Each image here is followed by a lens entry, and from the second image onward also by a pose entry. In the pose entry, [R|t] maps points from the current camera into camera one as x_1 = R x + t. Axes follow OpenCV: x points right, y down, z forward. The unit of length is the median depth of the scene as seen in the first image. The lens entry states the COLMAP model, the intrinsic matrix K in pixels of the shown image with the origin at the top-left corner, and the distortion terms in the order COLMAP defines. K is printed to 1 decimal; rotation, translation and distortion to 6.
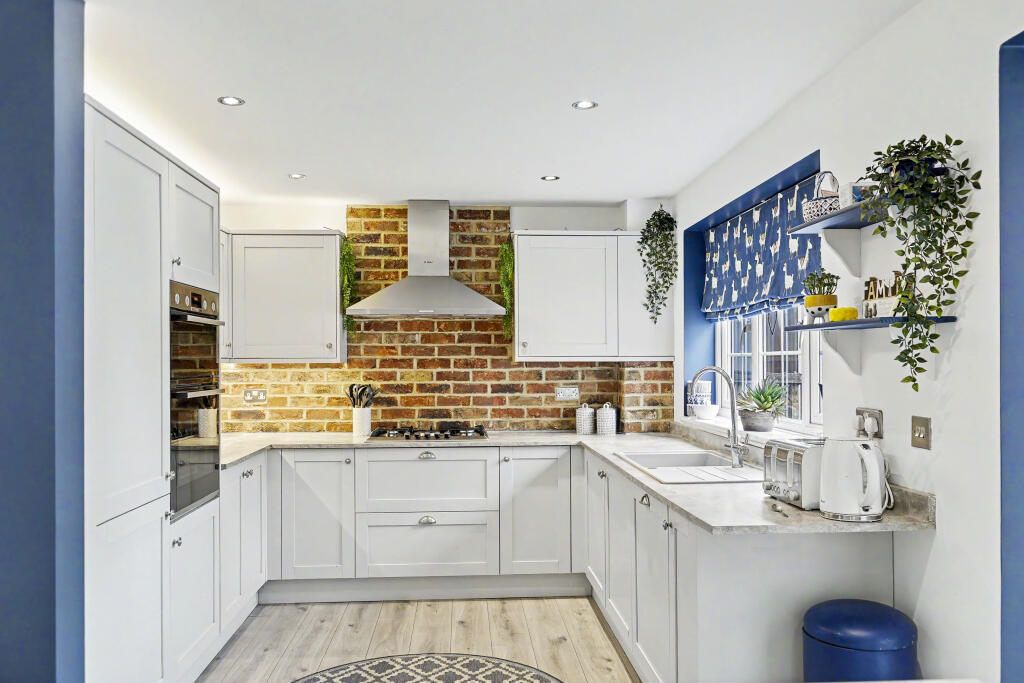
lens RADIAL K [[804.4, 0, 509.6], [0, 804.4, 358.3], [0, 0, 1]] dist [-0.008739, 0.002281]
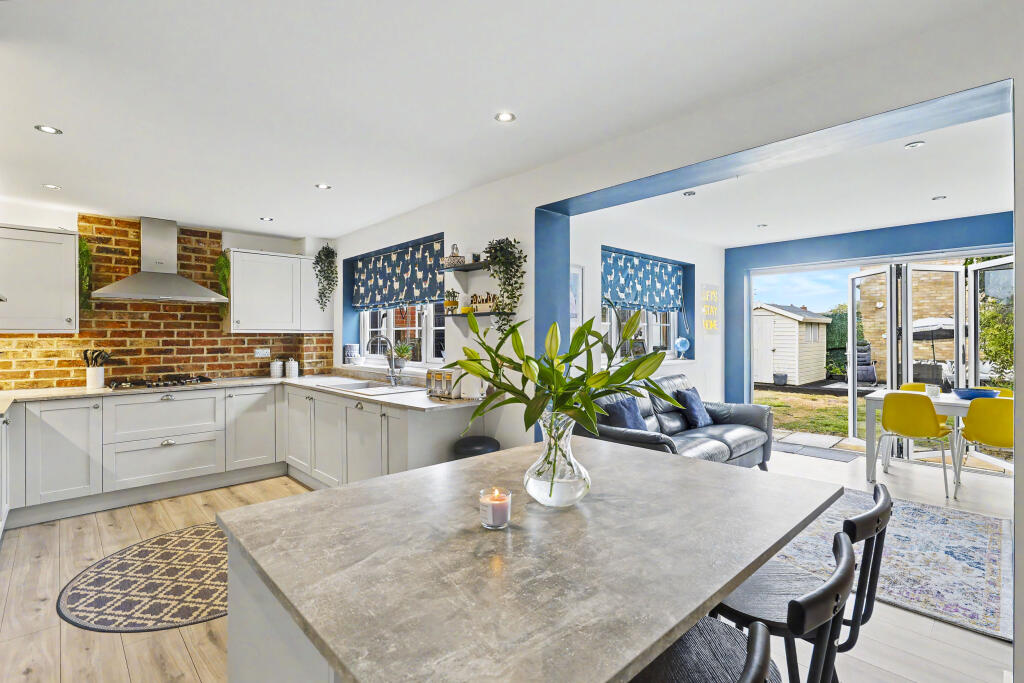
lens RADIAL K [[479.3, 0, 511.5], [0, 479.3, 337.6], [0, 0, 1]] dist [0.002444, 0.000146]
pose [[0.766699, -0.001641, 0.642004, -0.173900], [-0.002065, 0.999985, 0.005021, 0.007429], [-0.642003, -0.005175, 0.766685, -0.052302]]
